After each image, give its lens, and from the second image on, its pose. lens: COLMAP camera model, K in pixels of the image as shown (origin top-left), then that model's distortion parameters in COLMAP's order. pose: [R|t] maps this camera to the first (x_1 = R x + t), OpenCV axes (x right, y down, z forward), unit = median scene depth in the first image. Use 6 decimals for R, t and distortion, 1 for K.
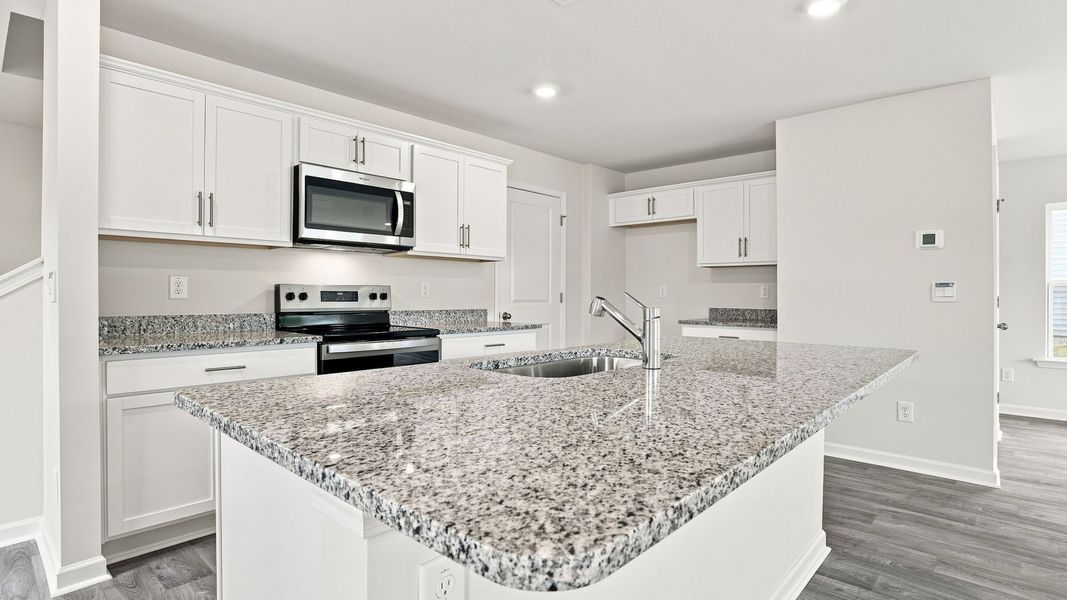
lens RADIAL K [[550.4, 0, 536.6], [0, 550.4, 295.8], [0, 0, 1]] dist [-0.013370, 0.000769]
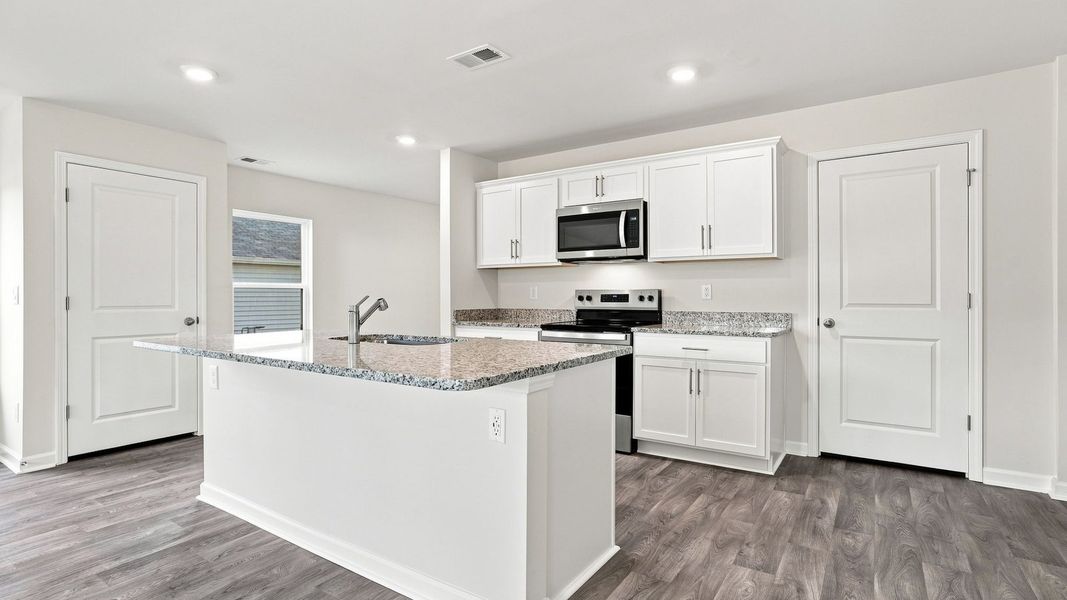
lens RADIAL K [[529.4, 0, 537.8], [0, 529.4, 296.0], [0, 0, 1]] dist [-0.000793, 0.000541]
pose [[0.143683, -0.005091, -0.989611, 0.850705], [-0.001363, 0.999985, -0.005343, 0.002500], [0.989623, 0.002116, 0.143674, 0.637749]]
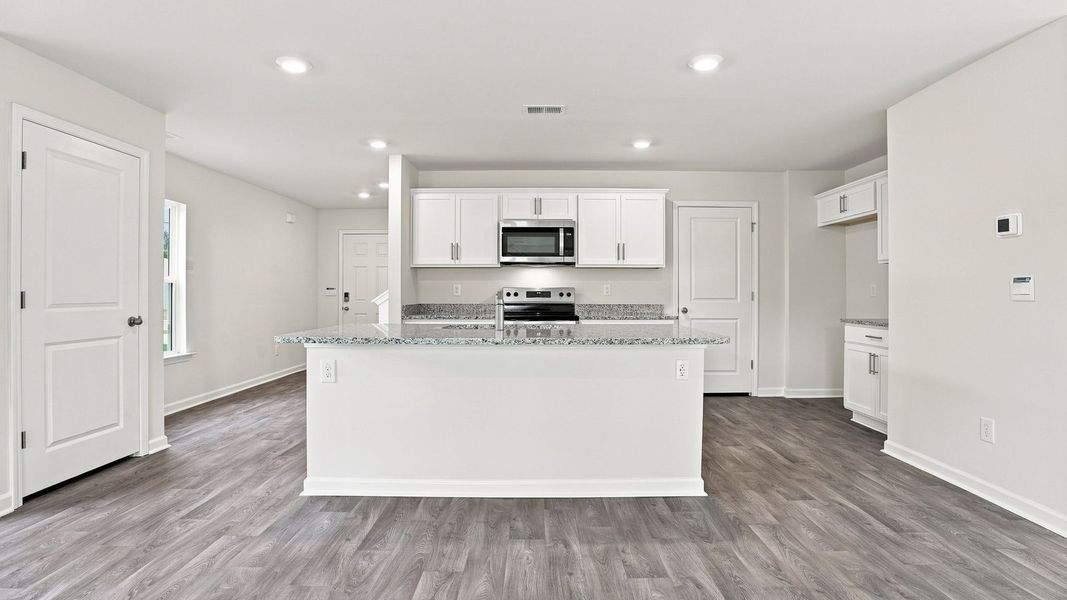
lens RADIAL K [[529.4, 0, 537.8], [0, 529.4, 296.0], [0, 0, 1]] dist [-0.000793, 0.000541]
pose [[0.671096, 0.001383, -0.741369, 0.818184], [-0.000713, 0.999999, 0.001220, 0.003721], [0.741370, -0.000290, 0.671096, -0.071338]]
